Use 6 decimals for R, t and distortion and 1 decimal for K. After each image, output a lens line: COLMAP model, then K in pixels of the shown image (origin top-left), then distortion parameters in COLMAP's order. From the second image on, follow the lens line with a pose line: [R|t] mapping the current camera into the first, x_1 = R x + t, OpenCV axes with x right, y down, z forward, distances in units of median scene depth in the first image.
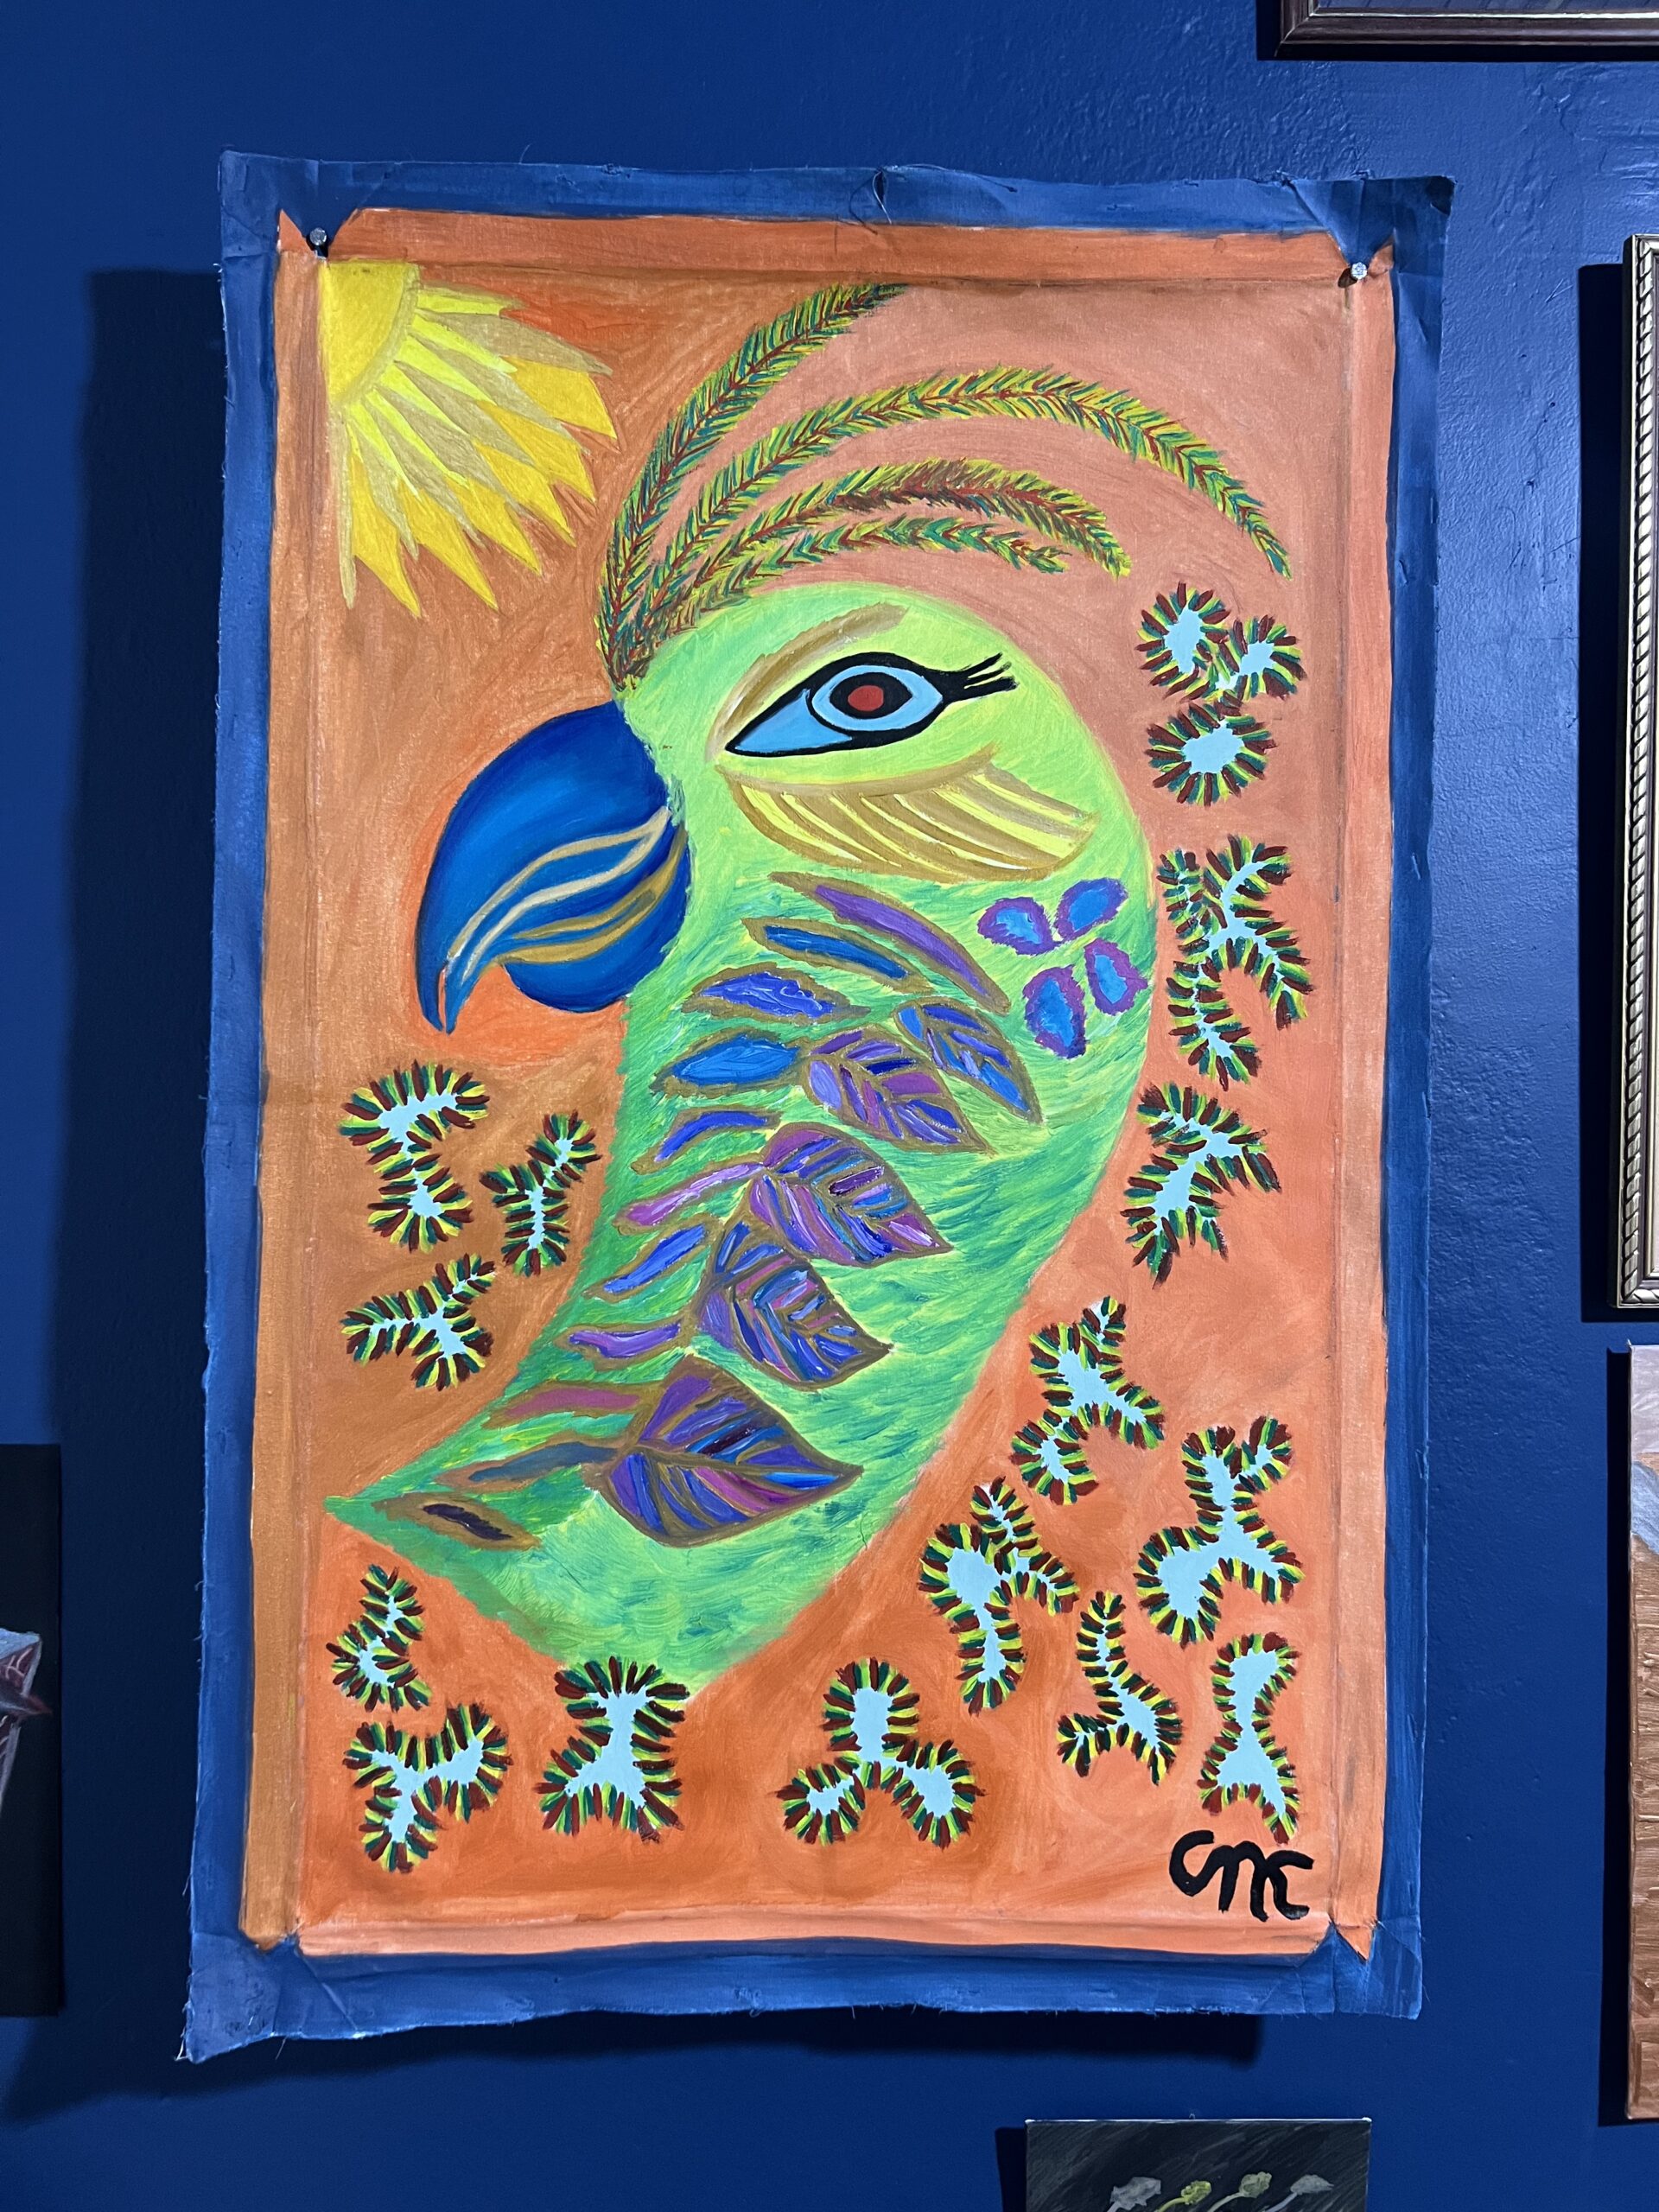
lens RADIAL K [[1698.5, 0, 829.5], [0, 1698.5, 1106.0], [0, 0, 1]] dist [0.067690, -0.083636]
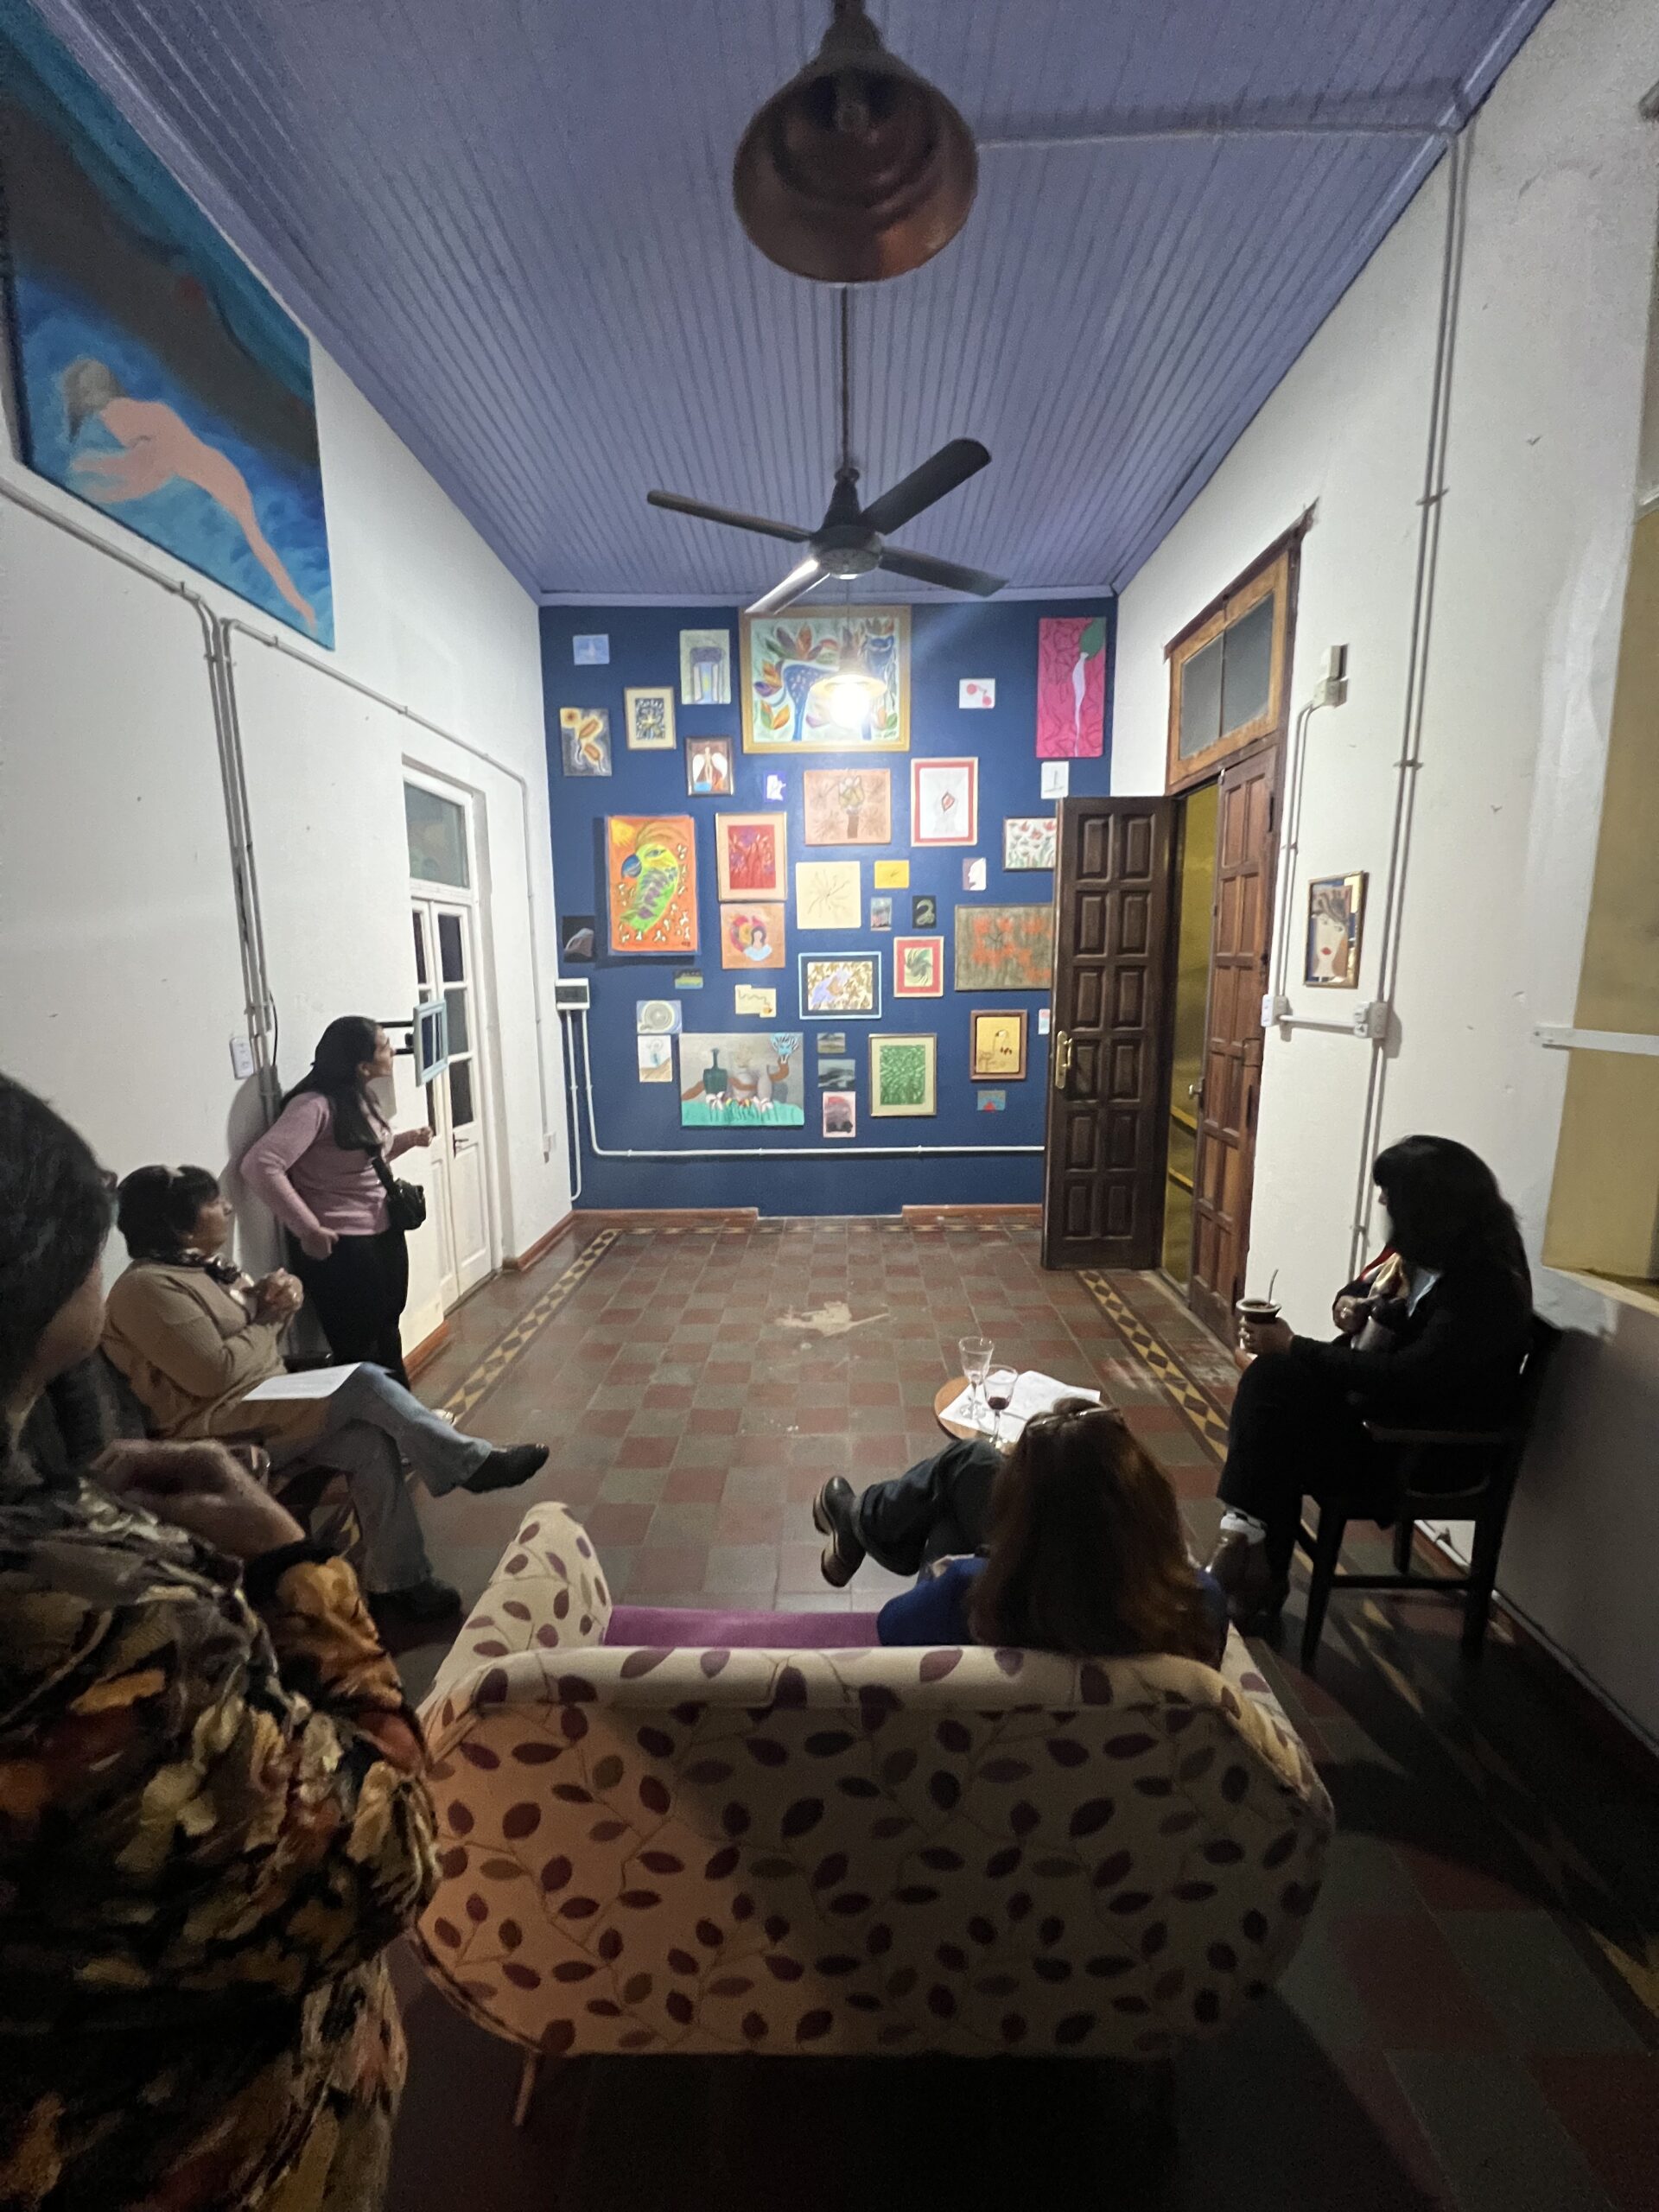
lens RADIAL K [[877.9, 0, 832.9], [0, 877.9, 1101.8], [0, 0, 1]] dist [-0.001735, 0.000291]
pose [[0.999735, -0.012272, -0.019456, 1.466136], [0.014775, 0.990837, 0.134250, 0.751950], [0.017631, -0.134502, 0.990756, -5.776953]]
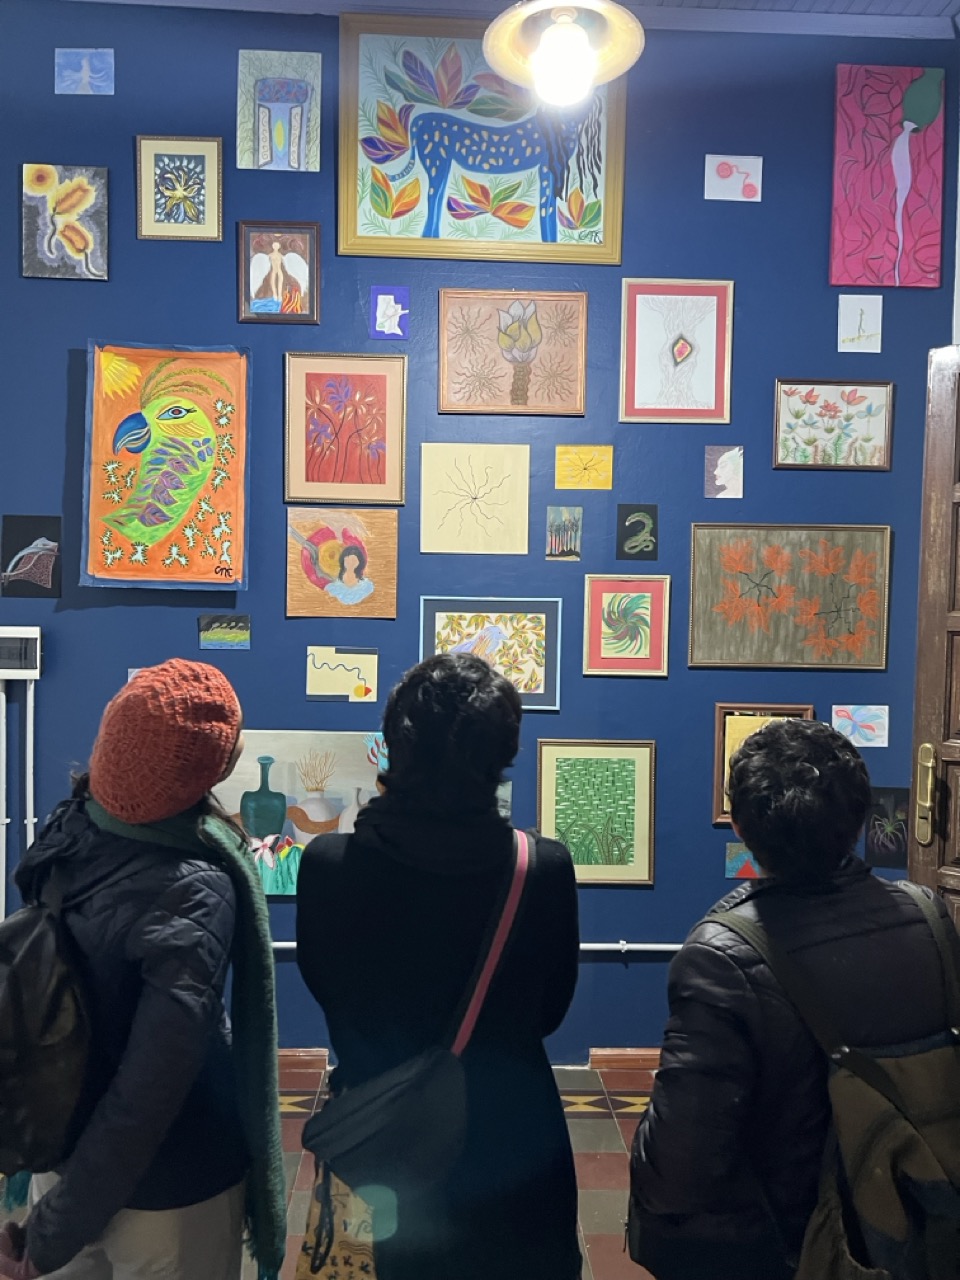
lens RADIAL K [[982.8, 0, 480.0], [0, 982.8, 640.0], [0, 0, 1]] dist [0.067690, -0.083636]
pose [[0.999421, 0.017297, 0.029316, 1.225027], [-0.017244, 0.999849, -0.002052, 0.727984], [-0.029347, 0.001545, 0.999568, -3.307936]]
